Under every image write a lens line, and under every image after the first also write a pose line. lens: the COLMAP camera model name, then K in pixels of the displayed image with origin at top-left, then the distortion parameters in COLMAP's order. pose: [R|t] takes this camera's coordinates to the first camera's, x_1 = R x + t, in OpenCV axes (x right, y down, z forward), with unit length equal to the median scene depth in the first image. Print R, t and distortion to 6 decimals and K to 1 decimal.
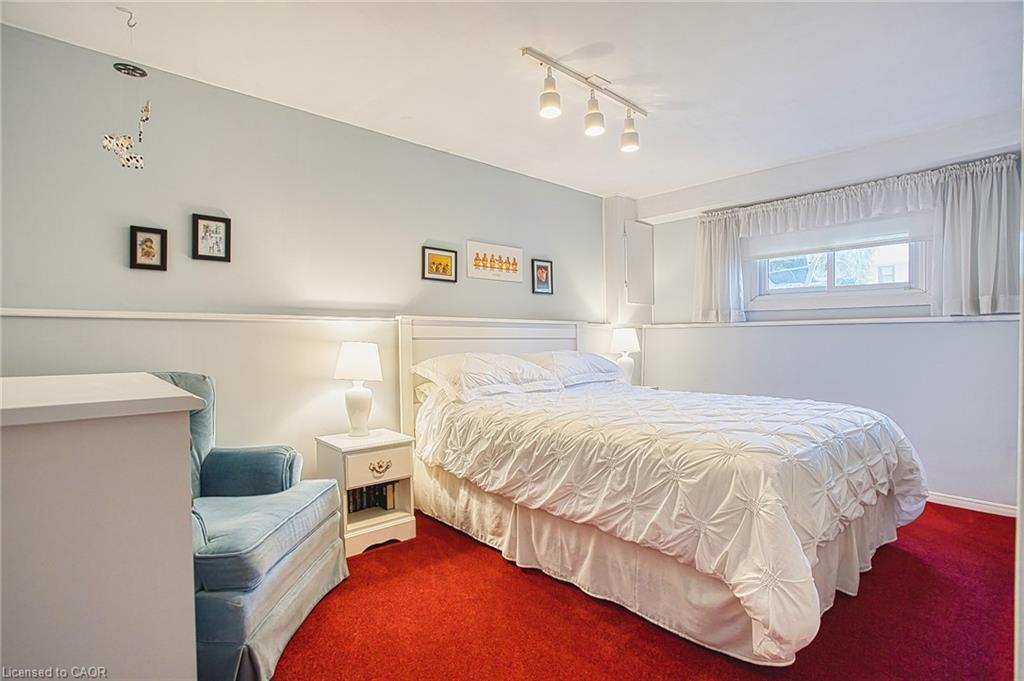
lens RADIAL K [[489.1, 0, 516.3], [0, 489.1, 338.6], [0, 0, 1]] dist [-0.023558, 0.001044]
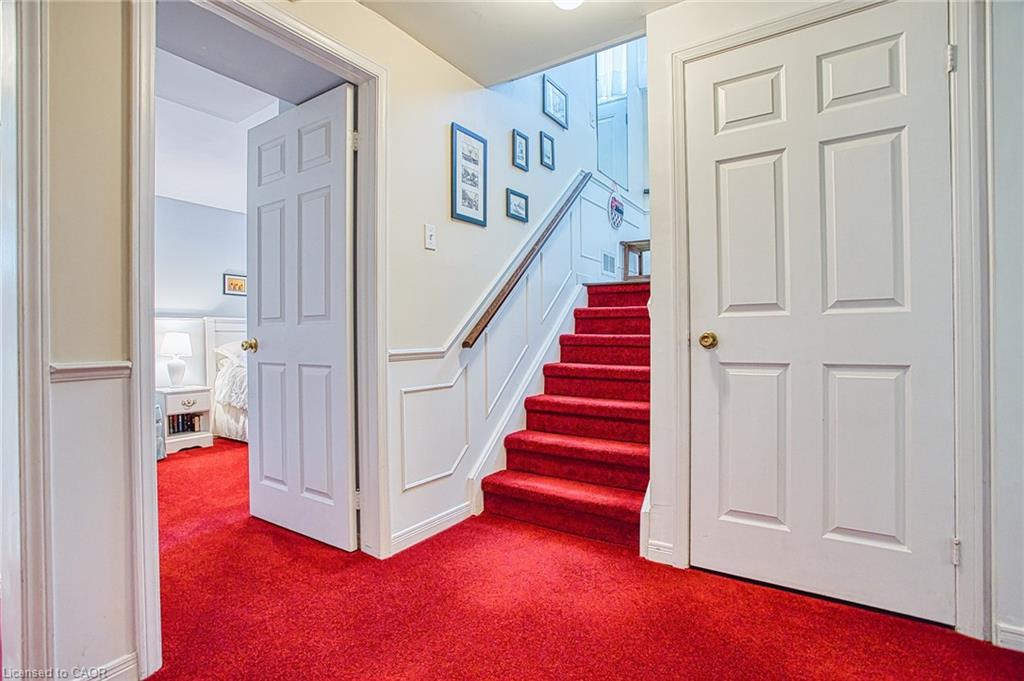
lens RADIAL K [[489.1, 0, 508.1], [0, 489.1, 338.8], [0, 0, 1]] dist [-0.023558, 0.001044]
pose [[0.969621, 0.000335, 0.244612, 0.387951], [0.000564, 0.999993, -0.003603, 0.036534], [-0.244611, 0.003632, 0.969614, -0.921863]]
